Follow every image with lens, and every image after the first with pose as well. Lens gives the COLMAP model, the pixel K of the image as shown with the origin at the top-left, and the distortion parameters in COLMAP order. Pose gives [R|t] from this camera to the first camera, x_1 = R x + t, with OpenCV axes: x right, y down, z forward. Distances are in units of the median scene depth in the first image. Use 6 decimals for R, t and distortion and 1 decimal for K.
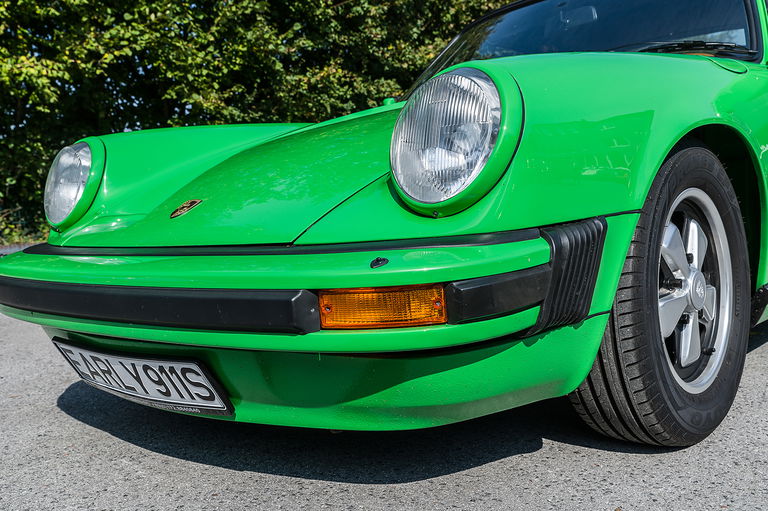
lens RADIAL K [[789.1, 0, 379.1], [0, 789.1, 258.7], [0, 0, 1]] dist [-0.002511, 0.000000]
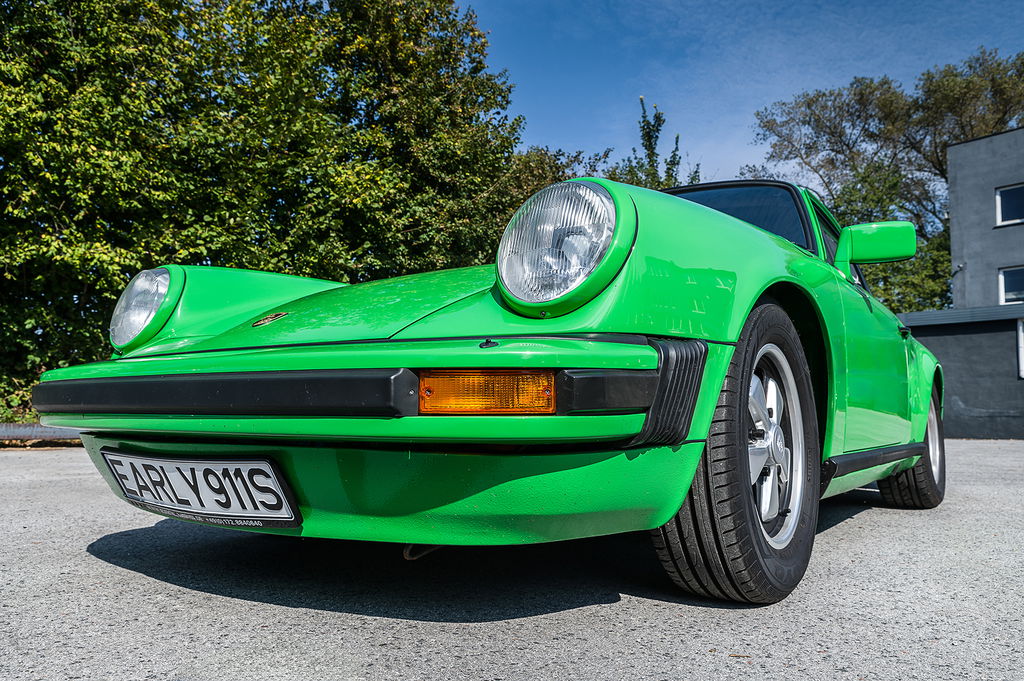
lens RADIAL K [[746.5, 0, 506.5], [0, 746.5, 342.6], [0, 0, 1]] dist [-0.013598, 0.009586]
pose [[0.991047, 0.089289, 0.099264, -0.050654], [-0.069189, 0.979317, -0.190133, 0.128158], [-0.114187, 0.181563, 0.976727, 0.091490]]
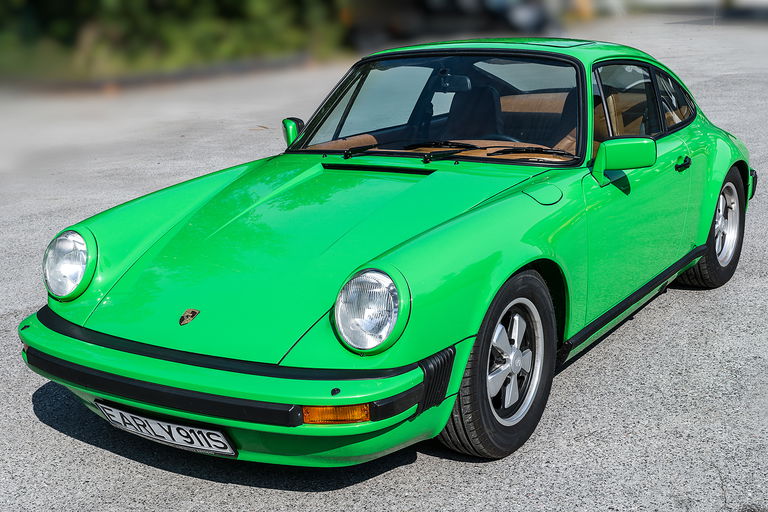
lens RADIAL K [[1083.9, 0, 384.0], [0, 1083.9, 257.4], [0, 0, 1]] dist [-0.134151, 0.000000]
pose [[0.987180, -0.013423, 0.159046, -0.221459], [-0.009437, 0.989805, 0.142113, -0.516521], [-0.159332, -0.141792, 0.976989, -1.149381]]
